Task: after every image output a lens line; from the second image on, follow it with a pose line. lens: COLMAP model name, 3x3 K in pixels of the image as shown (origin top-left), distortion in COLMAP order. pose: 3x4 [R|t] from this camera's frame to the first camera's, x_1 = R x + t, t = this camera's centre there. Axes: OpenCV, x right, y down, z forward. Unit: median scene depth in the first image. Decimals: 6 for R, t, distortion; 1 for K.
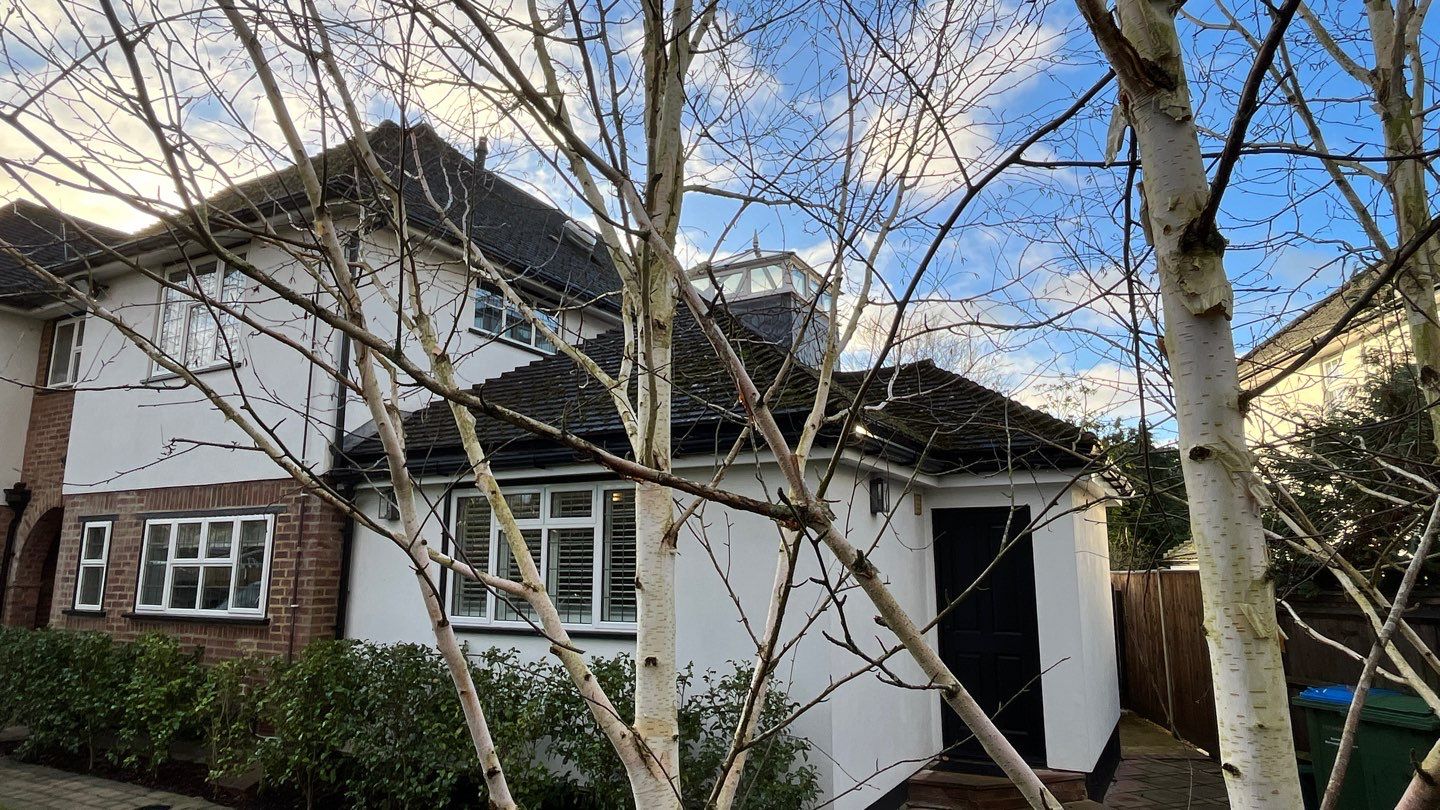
lens RADIAL K [[870.5, 0, 718.3], [0, 870.5, 404.1], [0, 0, 1]] dist [-0.000649, -0.003921]
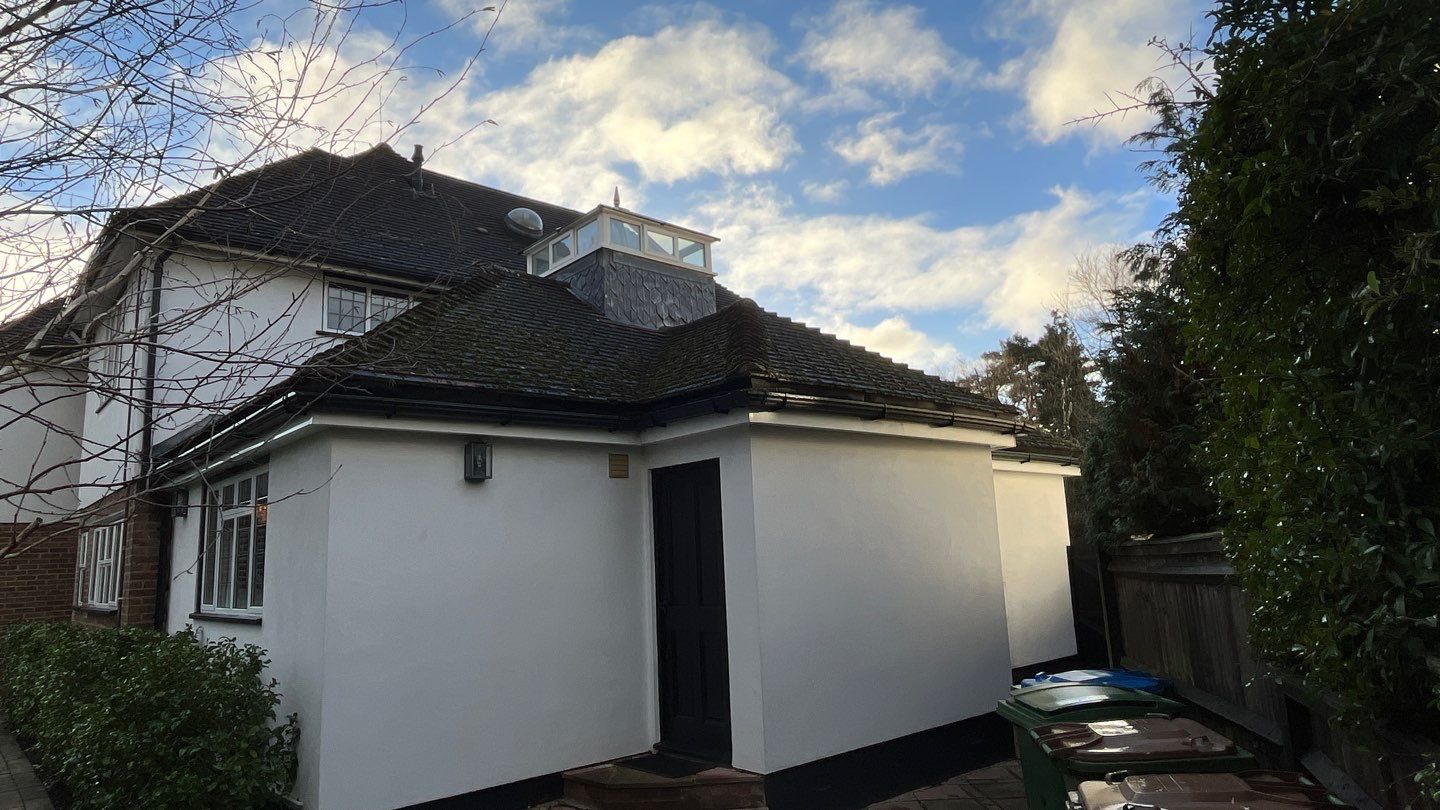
lens RADIAL K [[870.5, 0, 718.3], [0, 870.5, 404.1], [0, 0, 1]] dist [-0.000649, -0.003921]
pose [[0.936711, -0.098895, -0.335846, 0.611068], [0.107211, 0.994217, 0.006261, 0.054266], [0.333285, -0.041871, 0.941896, 0.192095]]
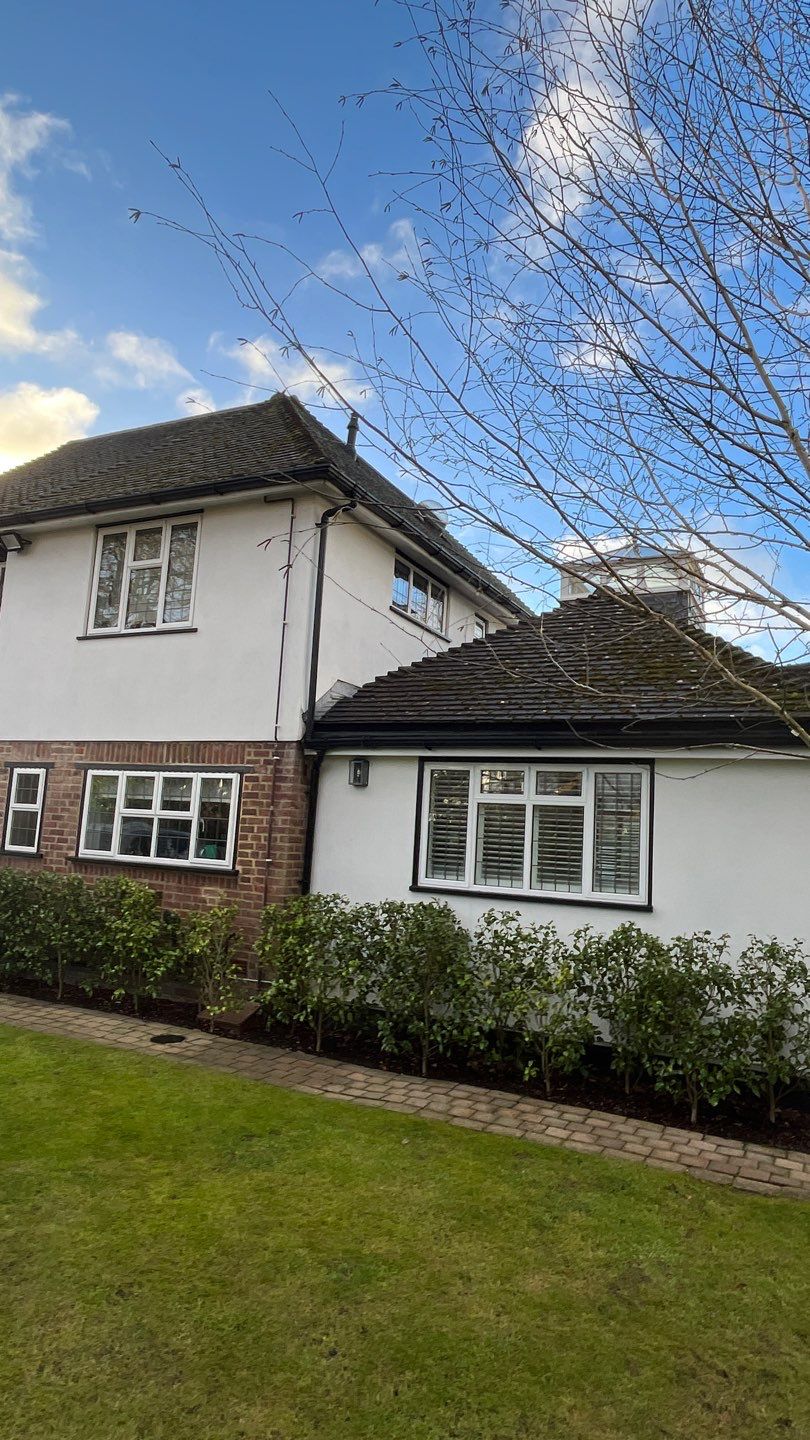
lens RADIAL K [[870.5, 0, 405.0], [0, 870.5, 720.0], [0, 0, 1]] dist [-0.000649, -0.003921]
pose [[0.997807, 0.060373, 0.027121, -0.338417], [-0.061782, 0.996598, 0.054543, -0.009977], [-0.023736, -0.056099, 0.998143, -0.067351]]
